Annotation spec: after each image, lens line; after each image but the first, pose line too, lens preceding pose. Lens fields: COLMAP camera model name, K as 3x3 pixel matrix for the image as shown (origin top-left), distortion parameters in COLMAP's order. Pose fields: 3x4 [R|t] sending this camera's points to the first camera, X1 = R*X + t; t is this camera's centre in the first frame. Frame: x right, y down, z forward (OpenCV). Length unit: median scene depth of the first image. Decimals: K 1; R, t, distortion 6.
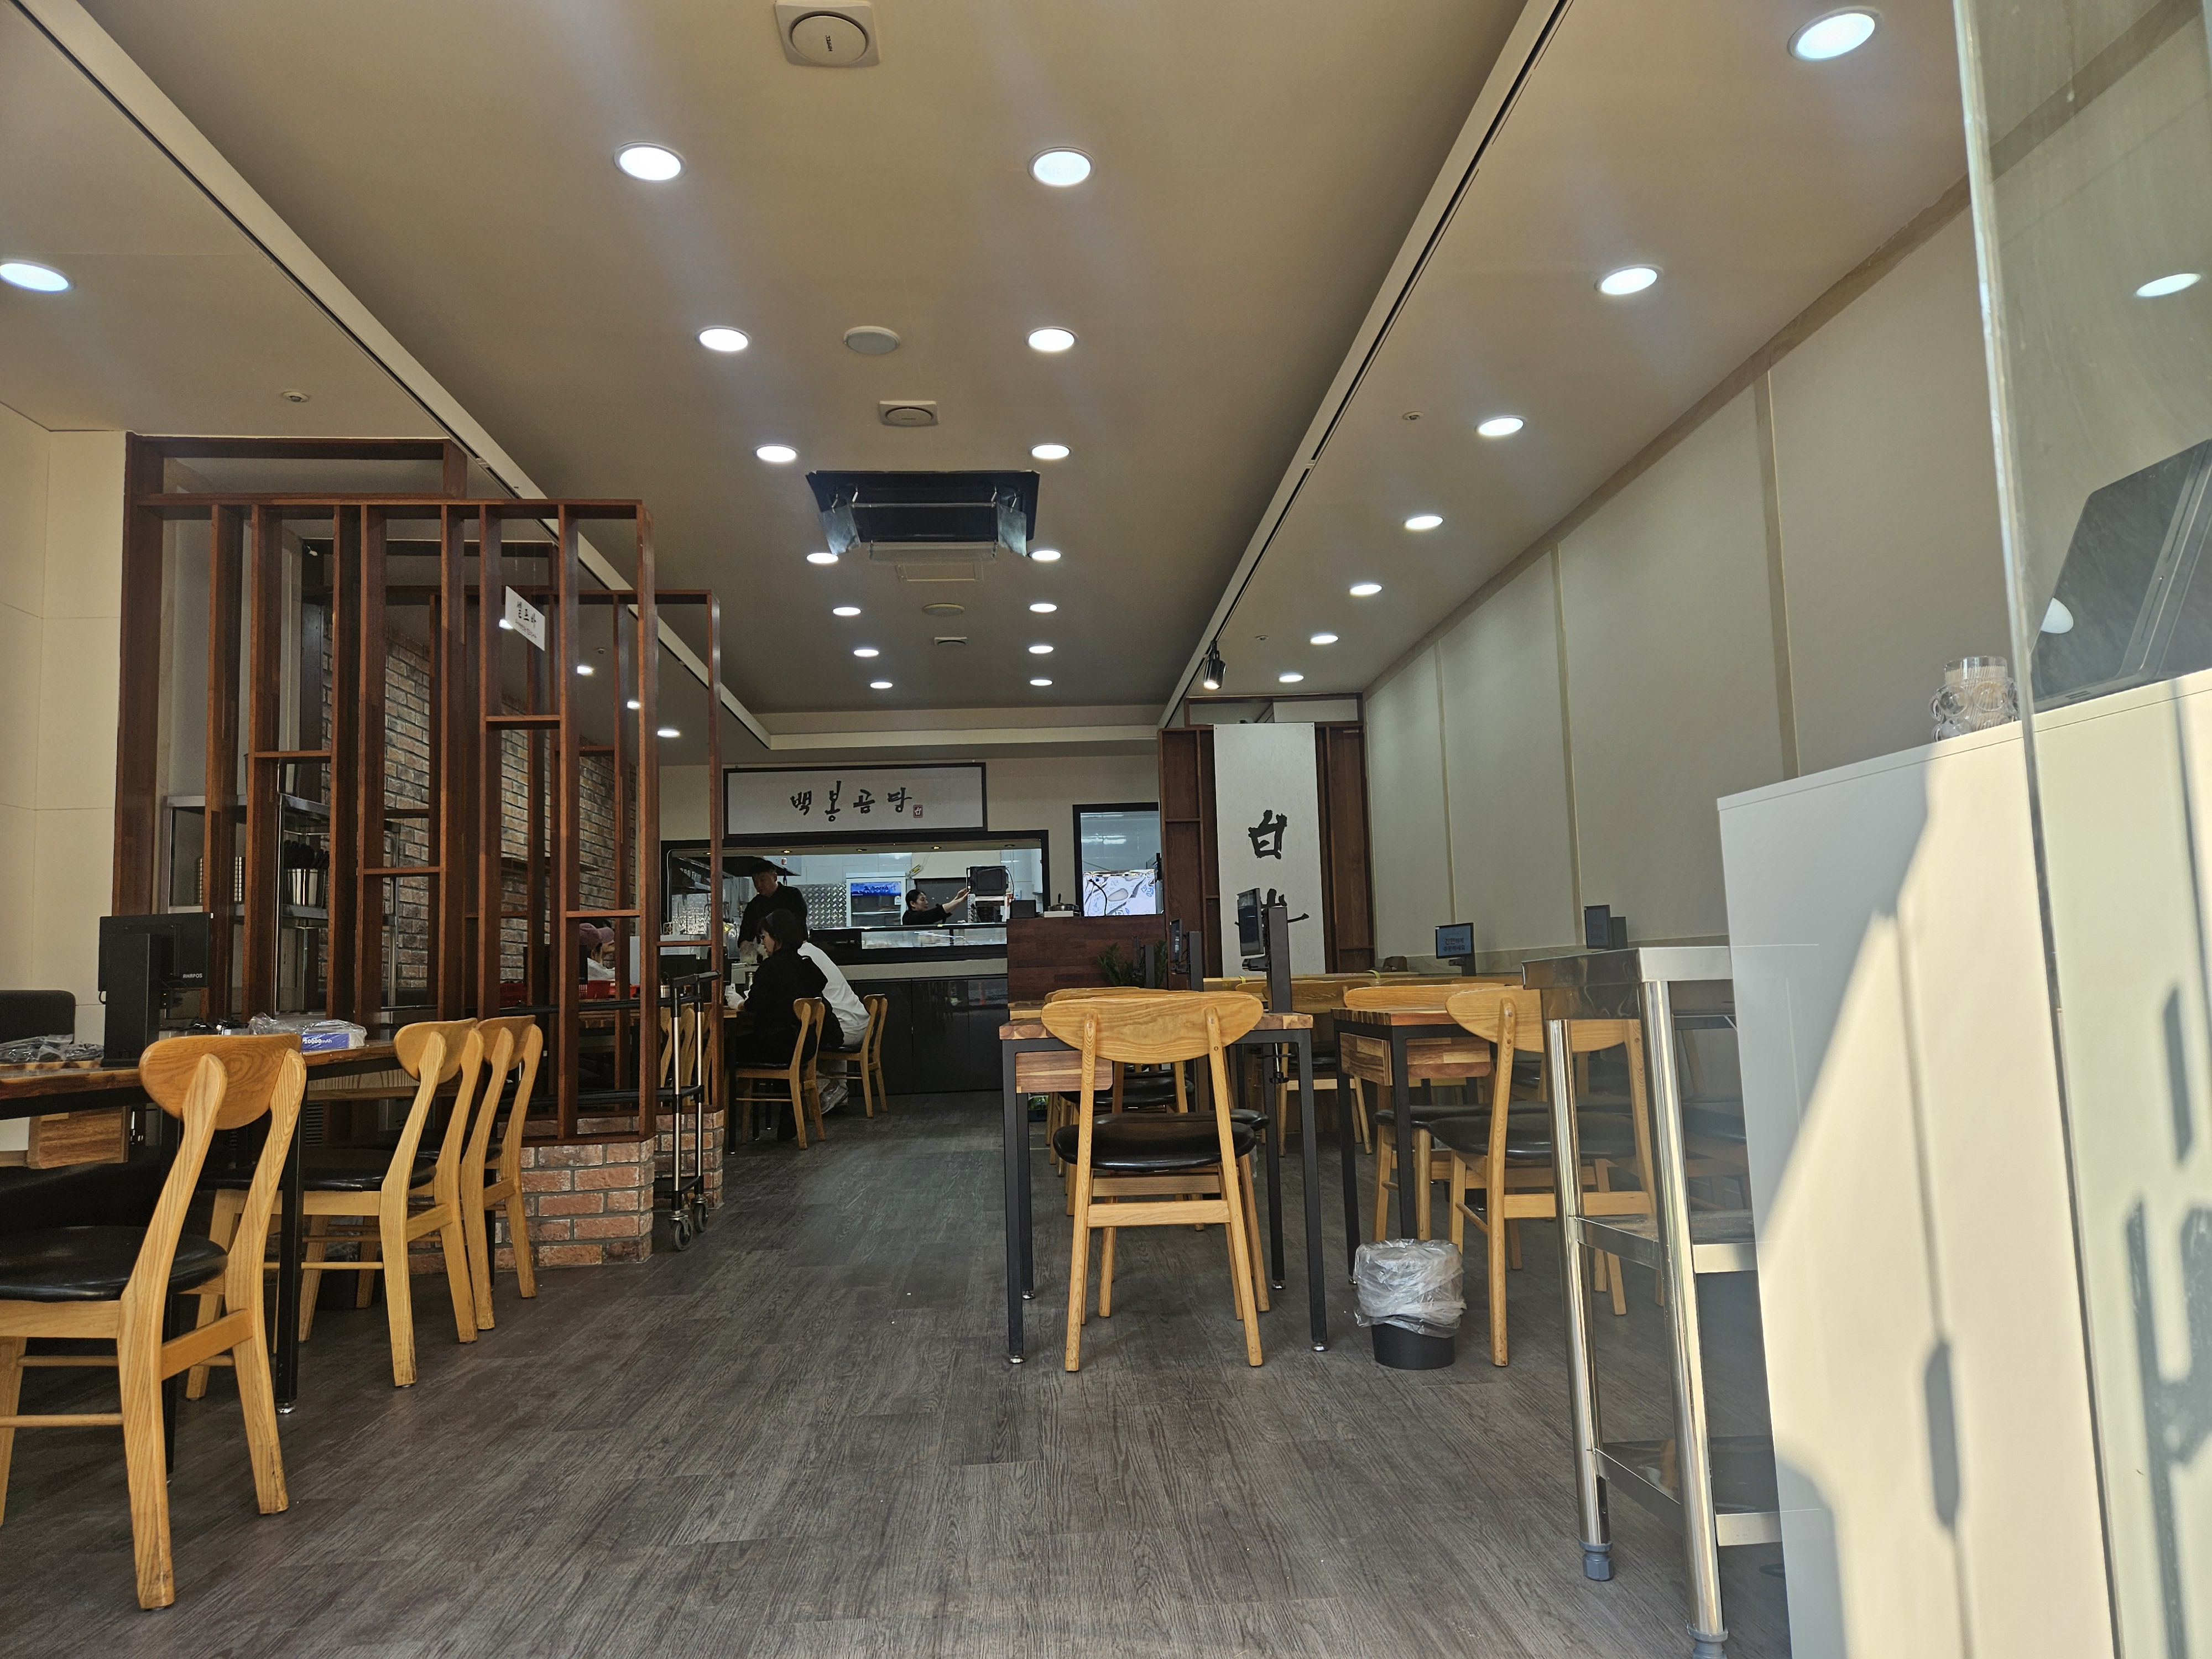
lens RADIAL K [[1479.9, 0, 1105.0], [0, 1479.9, 830.7], [0, 0, 1]] dist [0.002494, -0.000054]
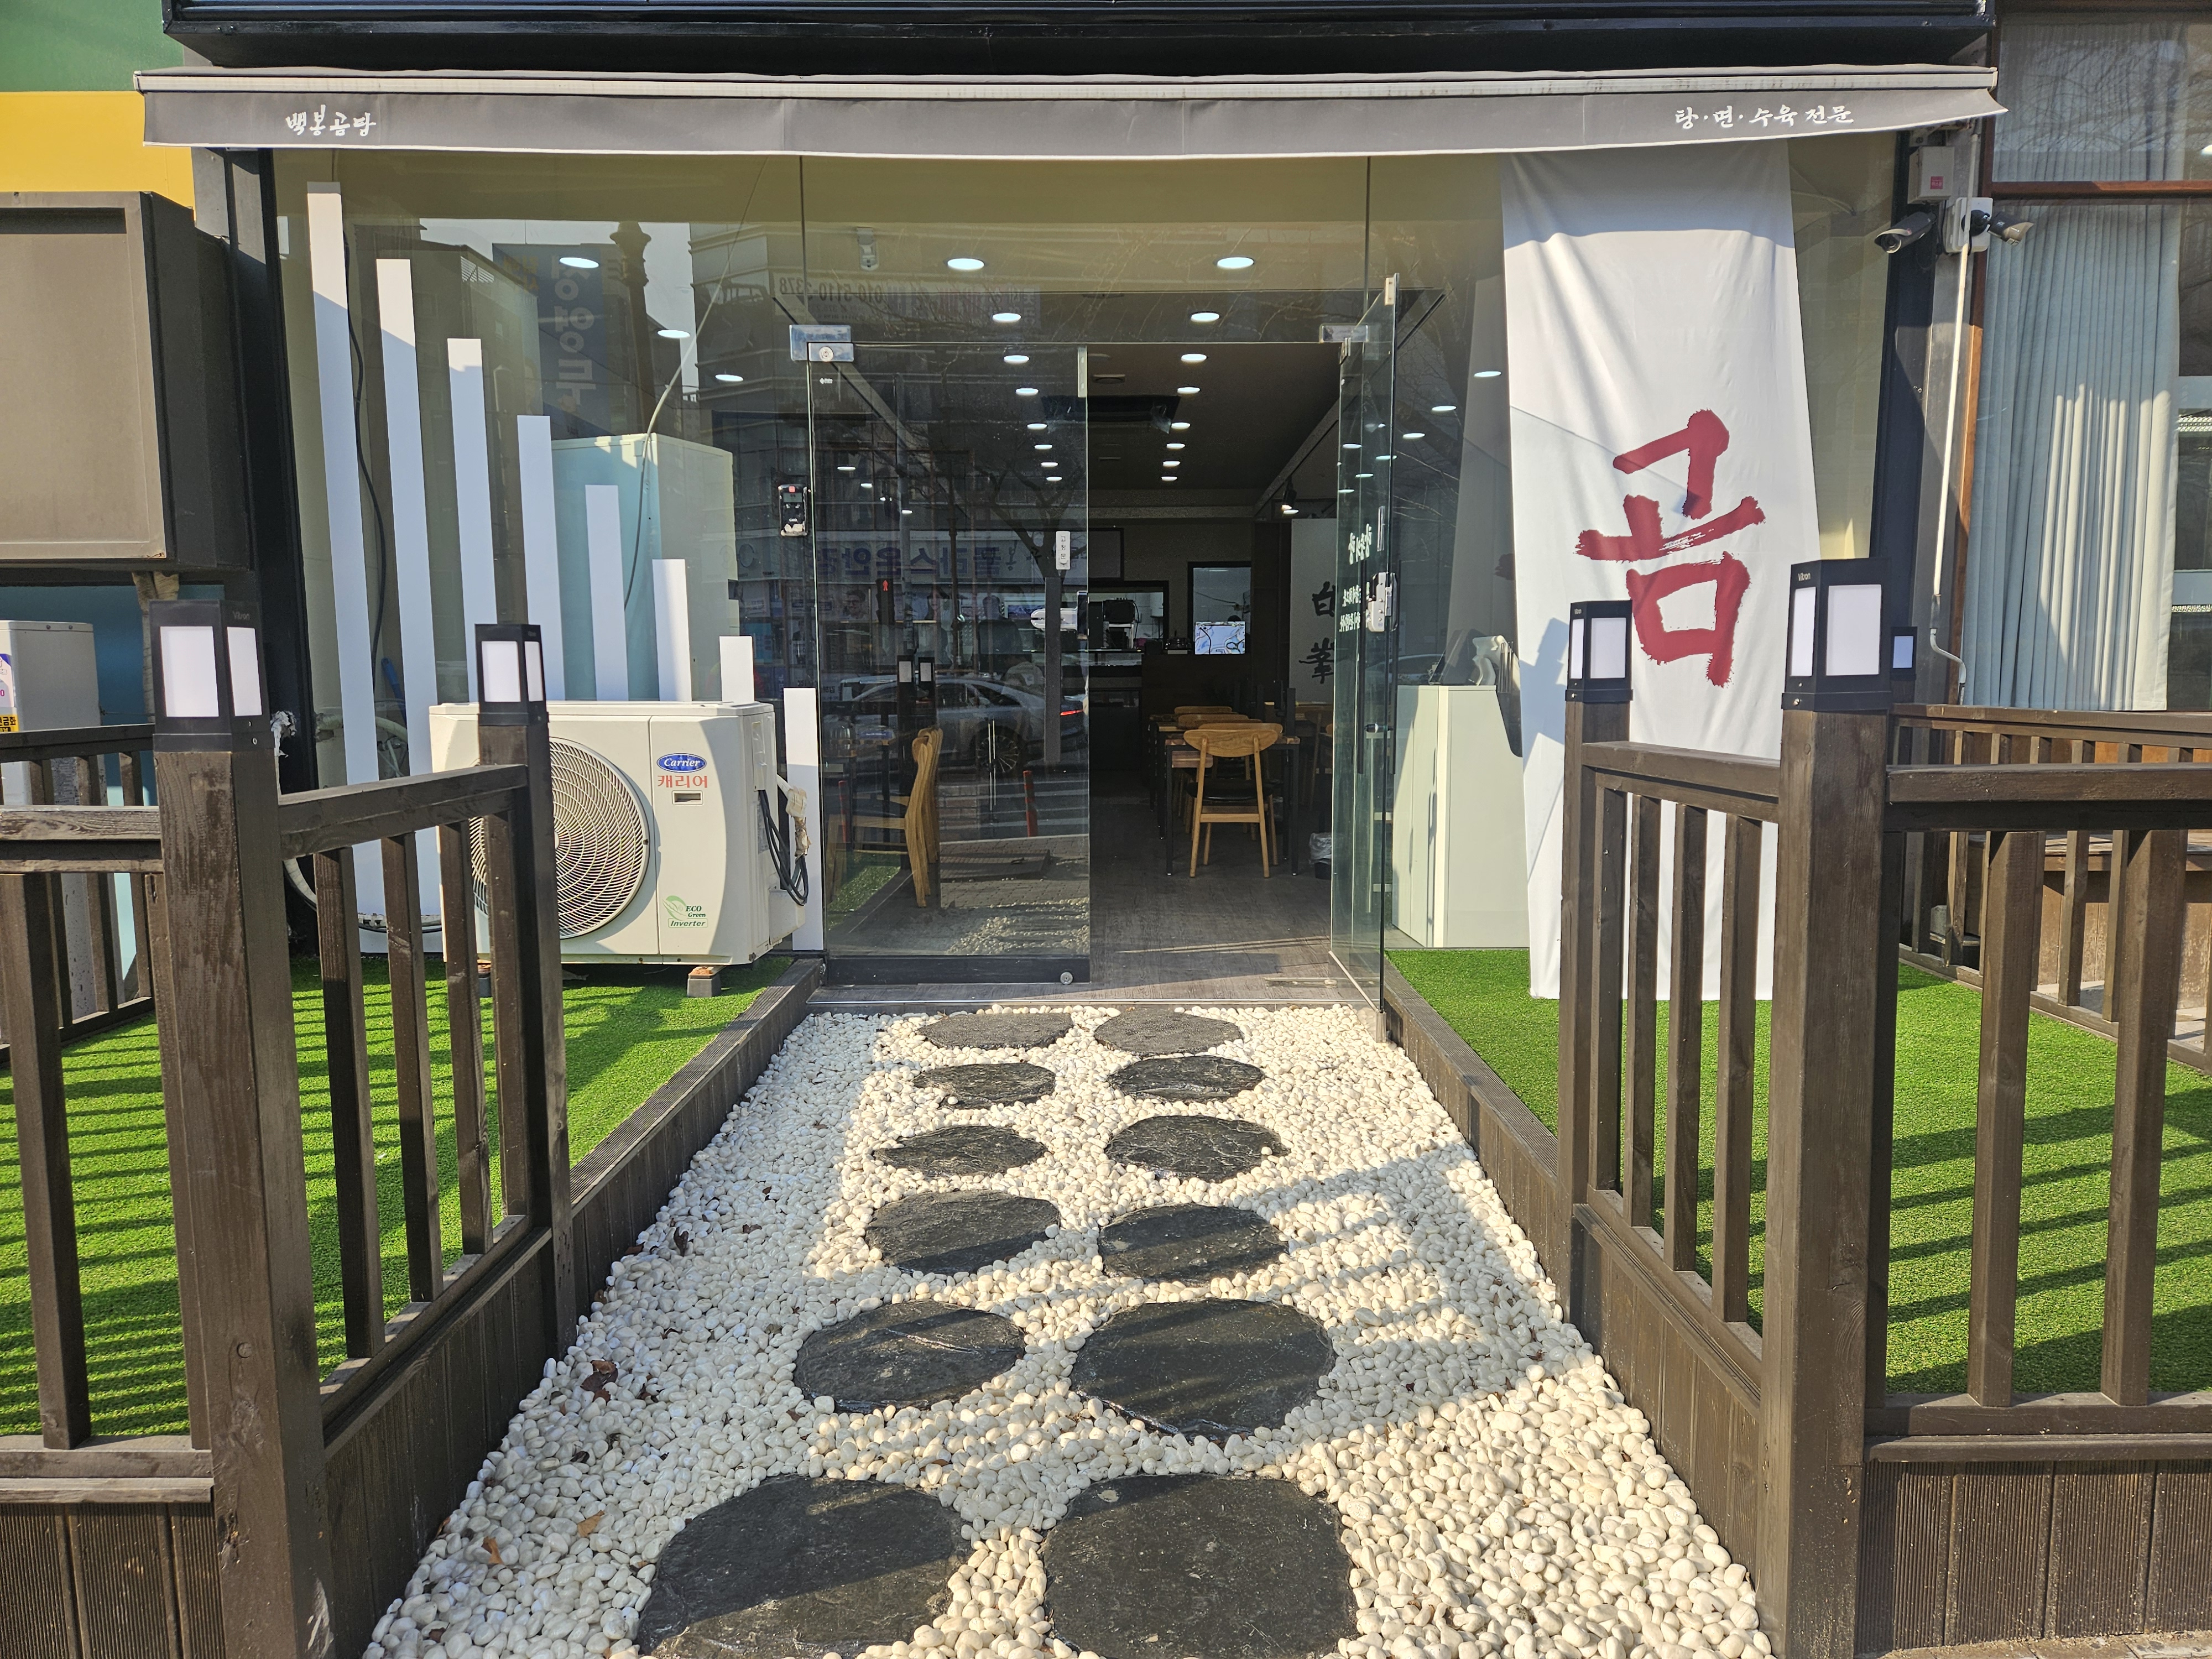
lens RADIAL K [[1479.9, 0, 1107.7], [0, 1479.9, 832.2], [0, 0, 1]] dist [0.002494, -0.000054]
pose [[0.997503, 0.036250, -0.060614, -0.007501], [-0.022672, 0.977164, 0.211273, -0.110486], [0.066888, -0.209371, 0.975546, -0.674738]]
